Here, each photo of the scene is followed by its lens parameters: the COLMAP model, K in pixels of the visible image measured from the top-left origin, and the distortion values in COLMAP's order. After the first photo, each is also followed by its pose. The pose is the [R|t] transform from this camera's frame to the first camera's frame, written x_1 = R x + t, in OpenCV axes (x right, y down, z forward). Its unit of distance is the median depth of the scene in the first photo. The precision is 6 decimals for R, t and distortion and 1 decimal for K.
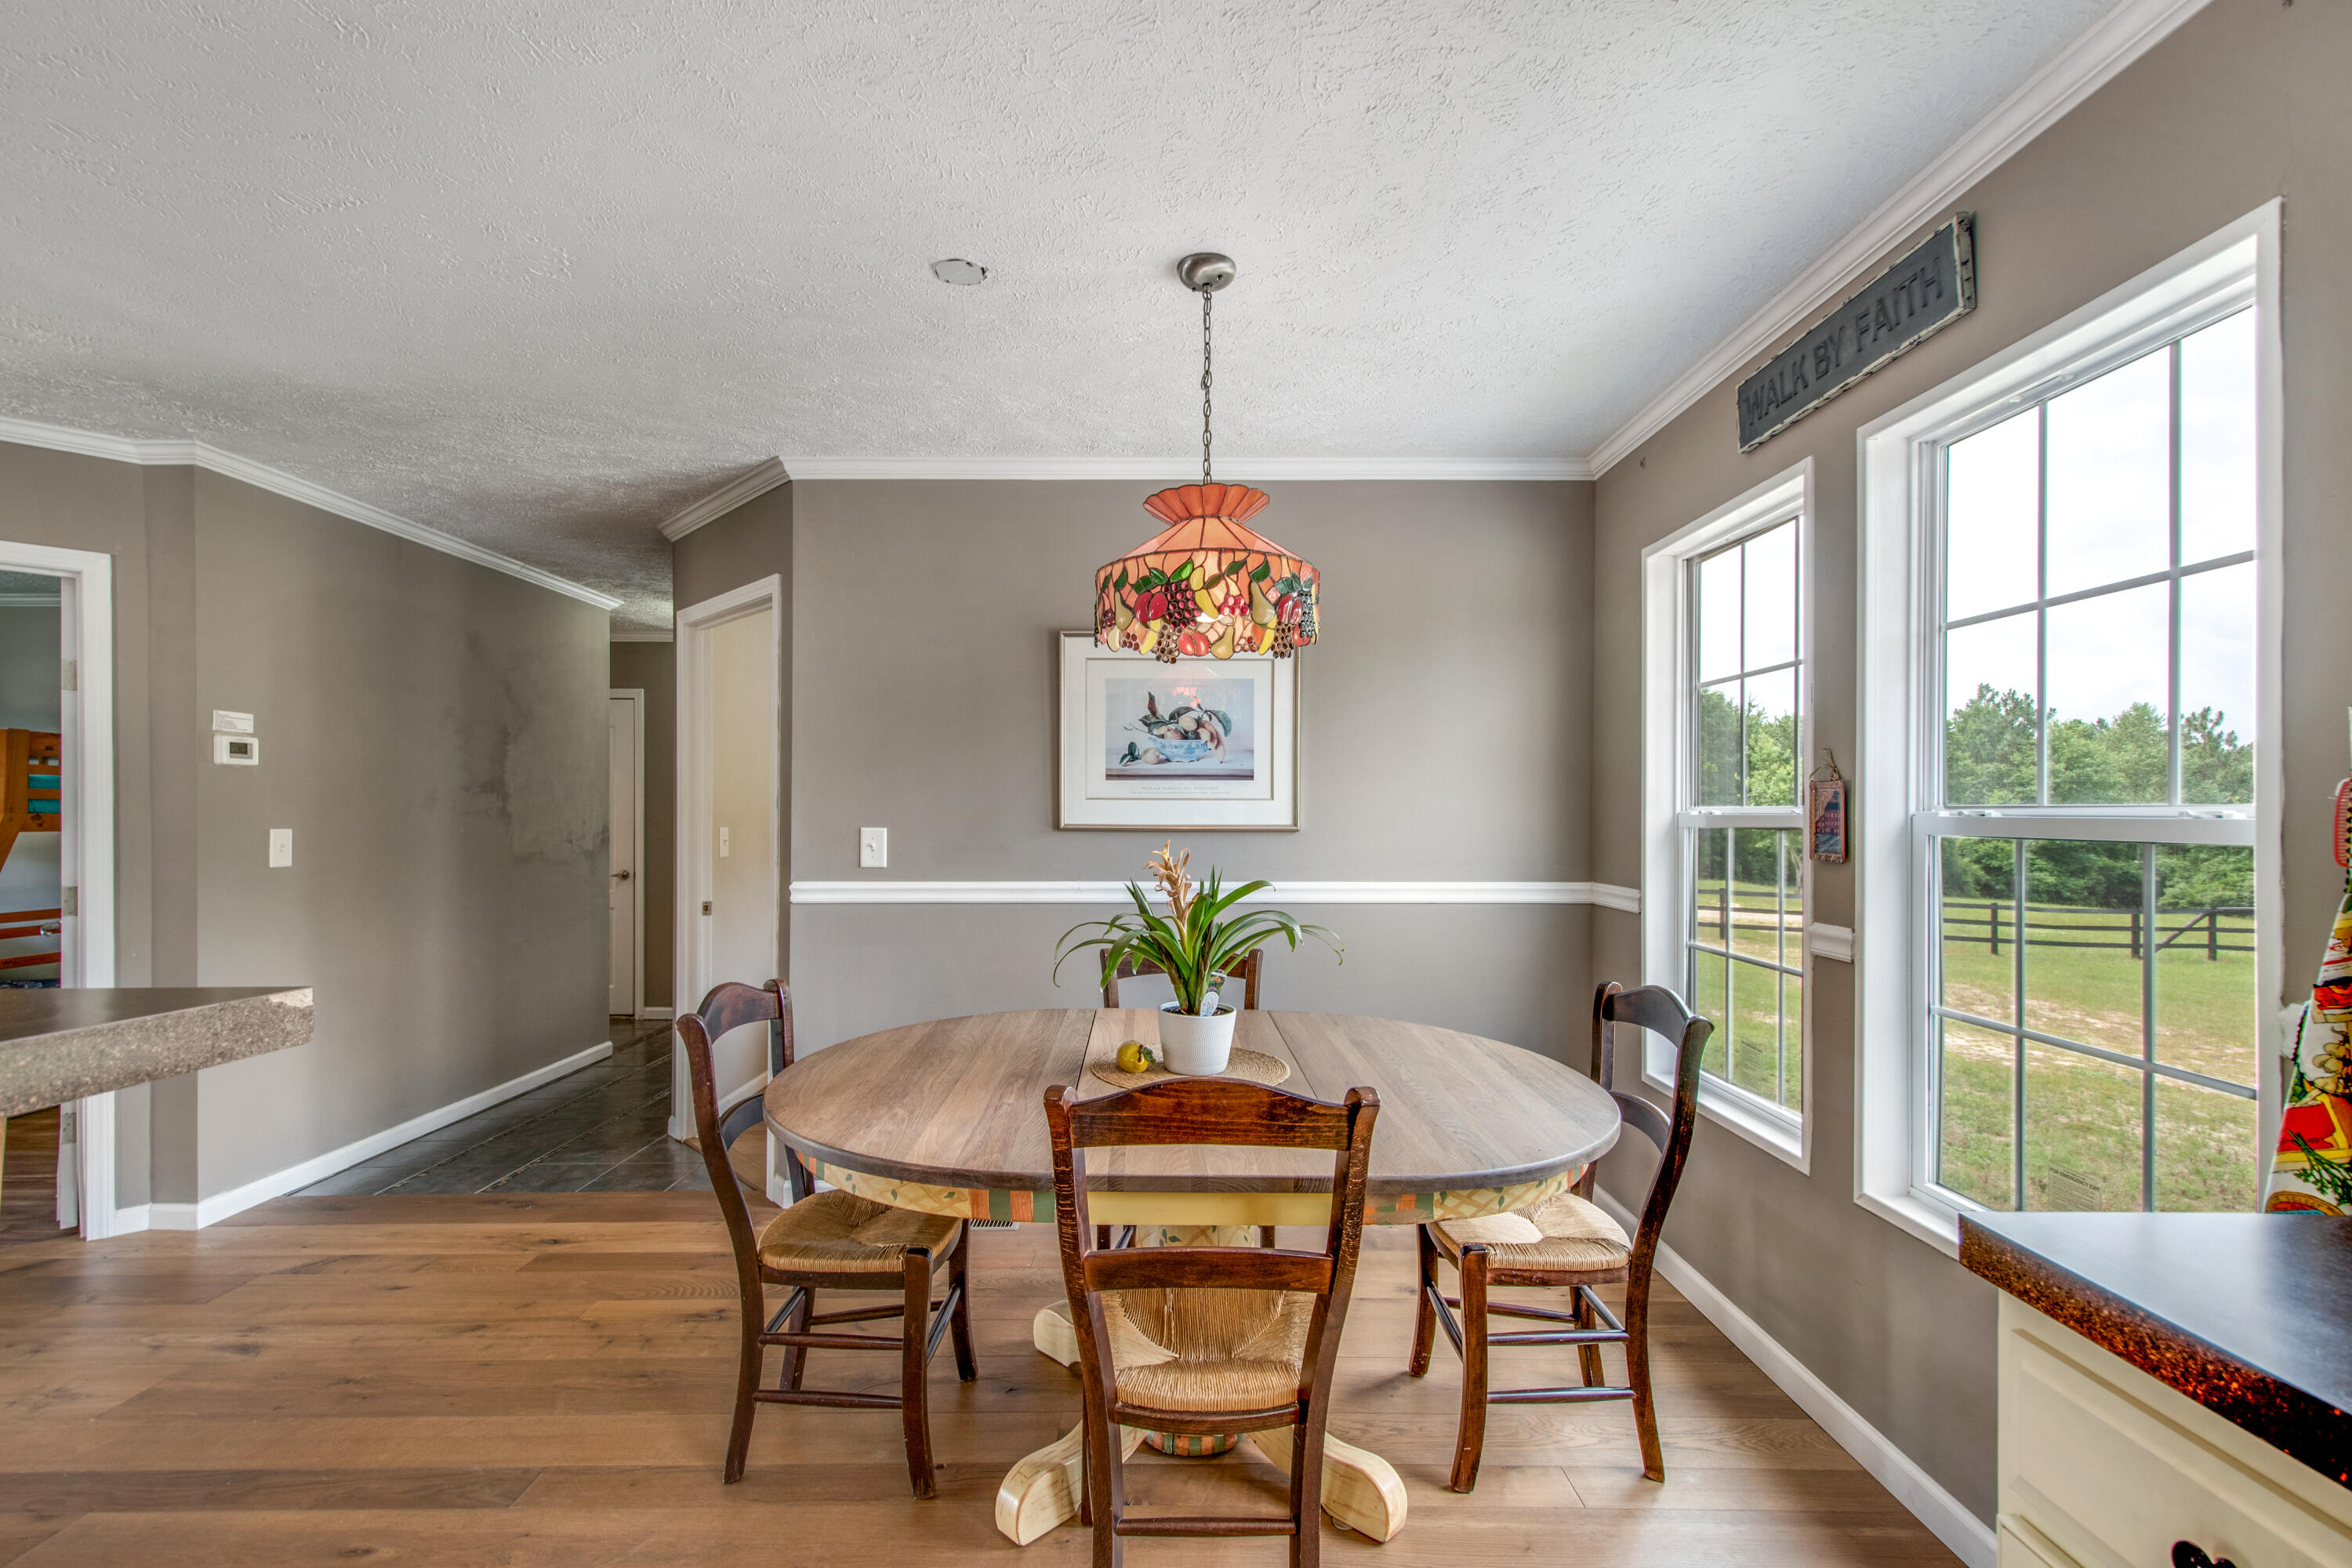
lens RADIAL K [[1027.2, 0, 1178.7], [0, 1027.2, 809.8], [0, 0, 1]] dist [0.019109, -0.004569]
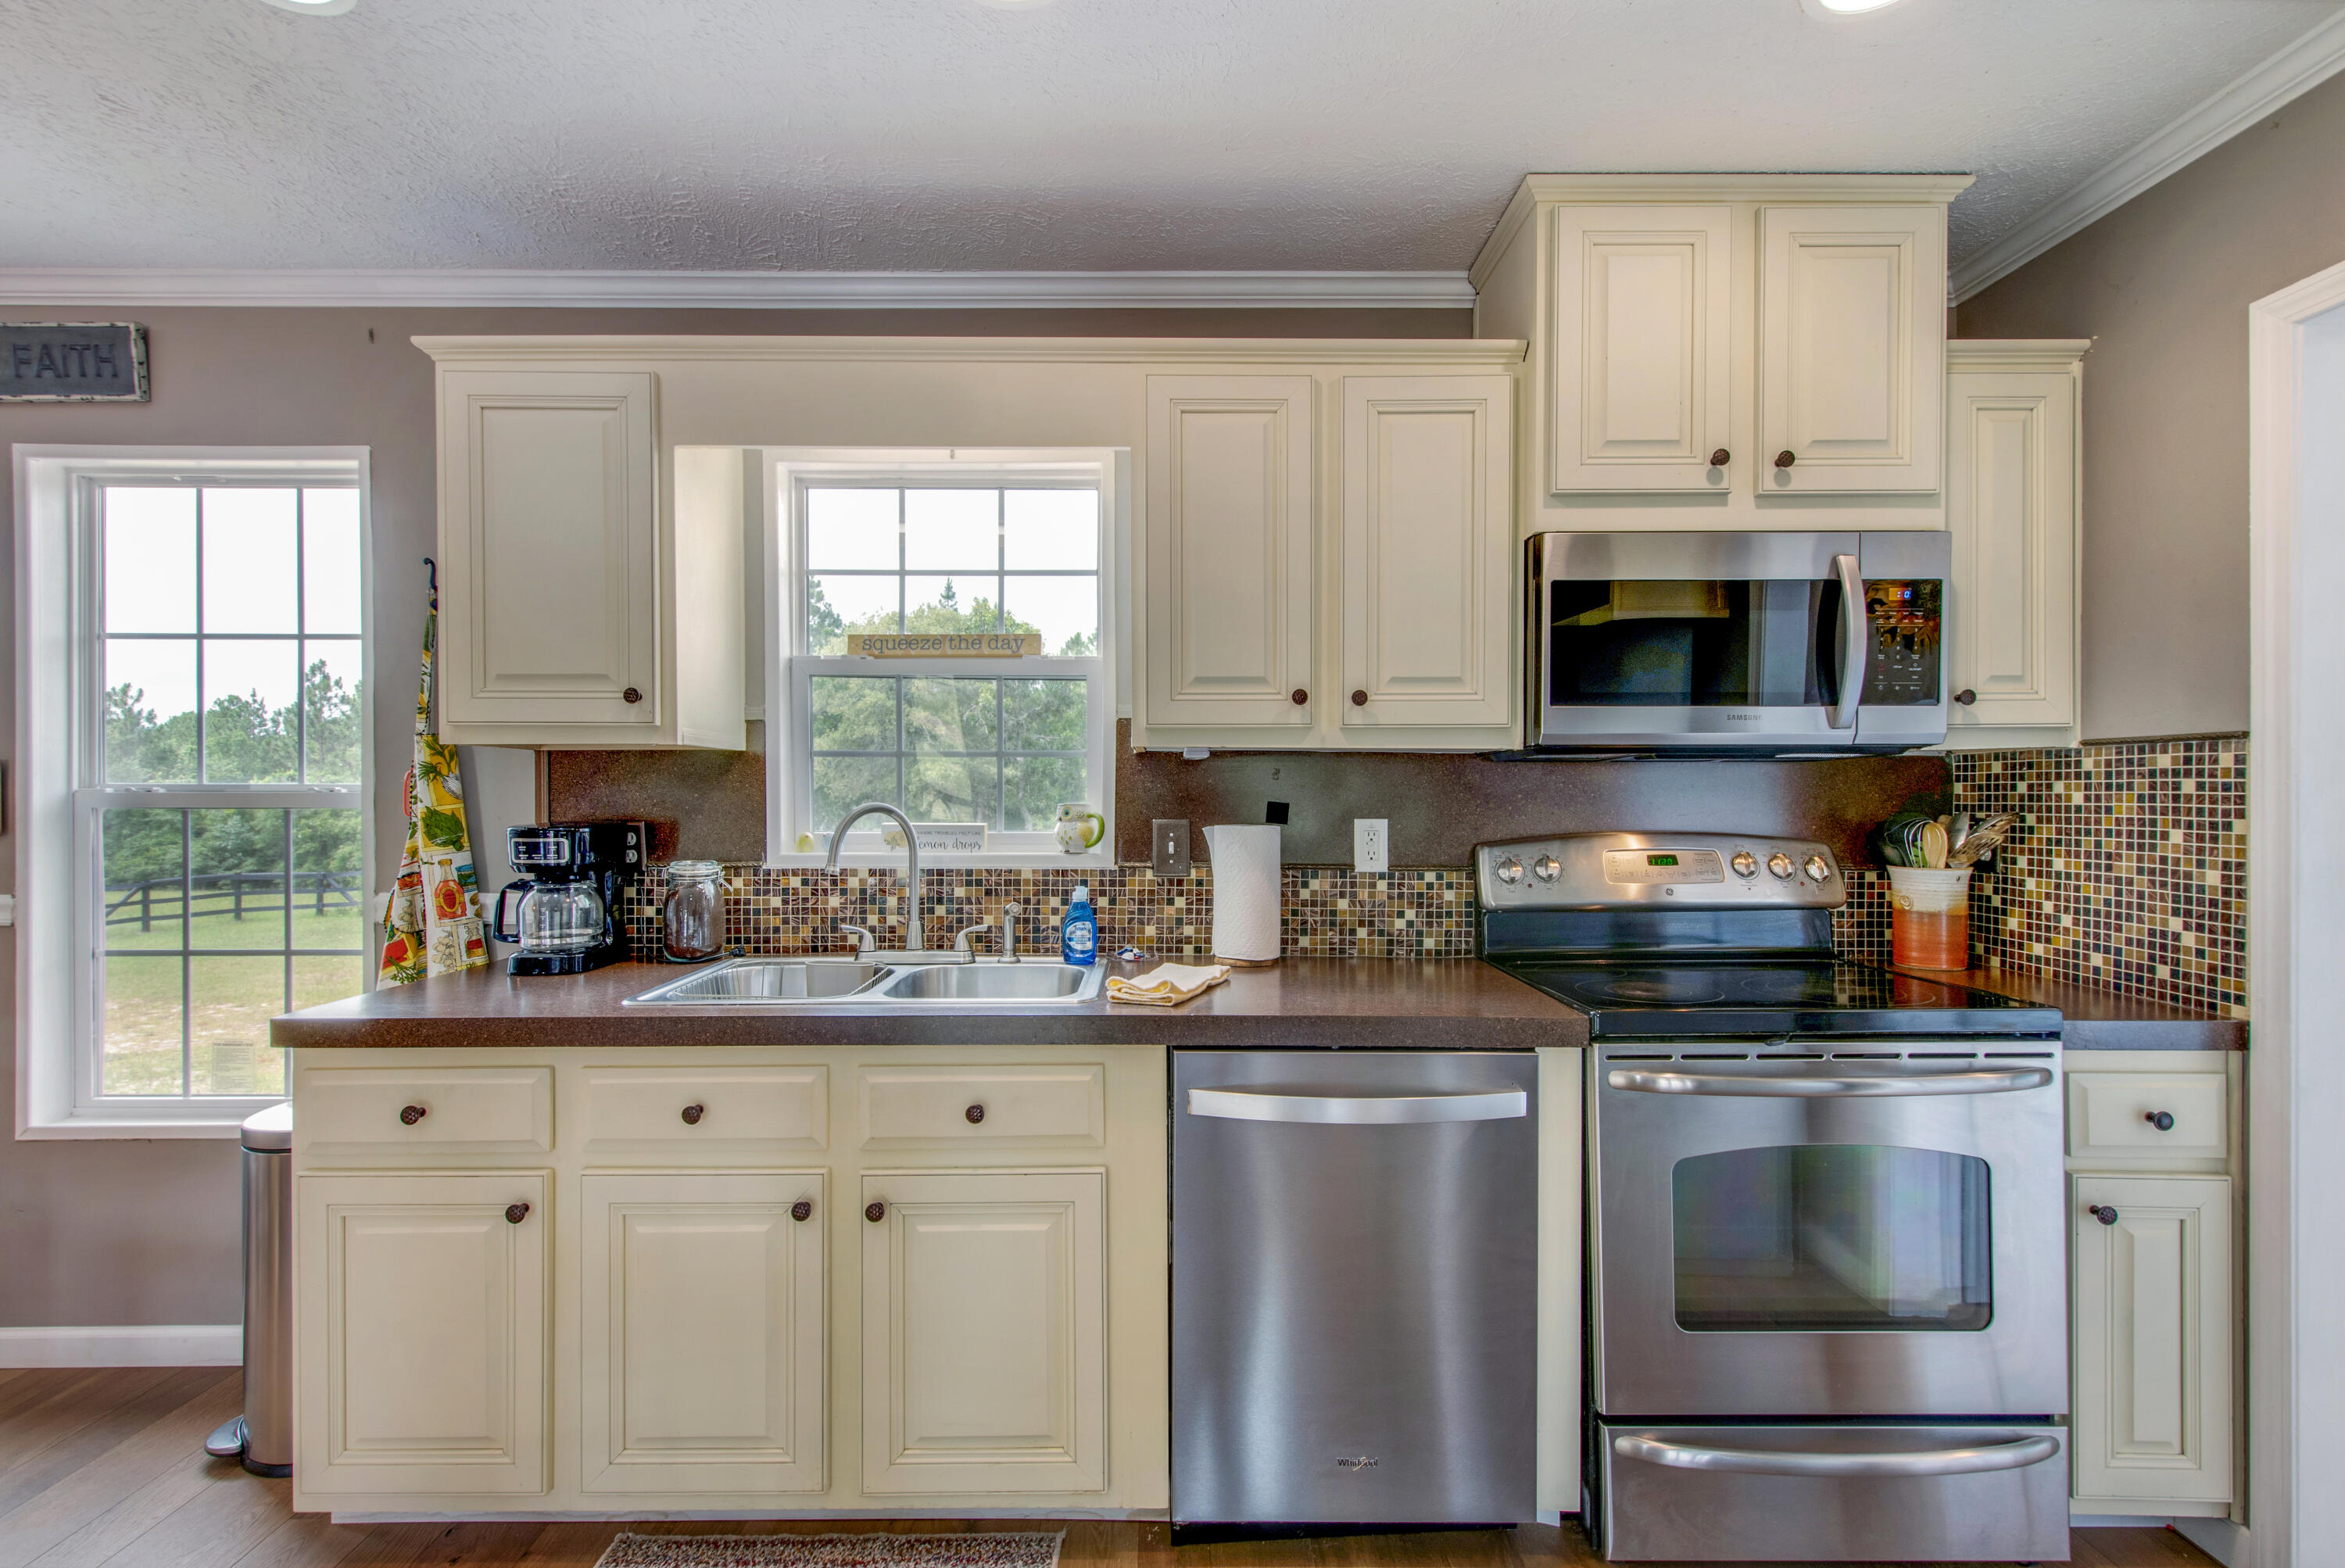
lens RADIAL K [[1051.4, 0, 1179.5], [0, 1051.4, 798.8], [0, 0, 1]] dist [0.006051, -0.000371]
pose [[0.003456, -0.011117, 0.999932, -0.381661], [-0.001179, 0.999937, 0.011121, -0.000855], [-0.999993, -0.001218, 0.003443, -0.200598]]
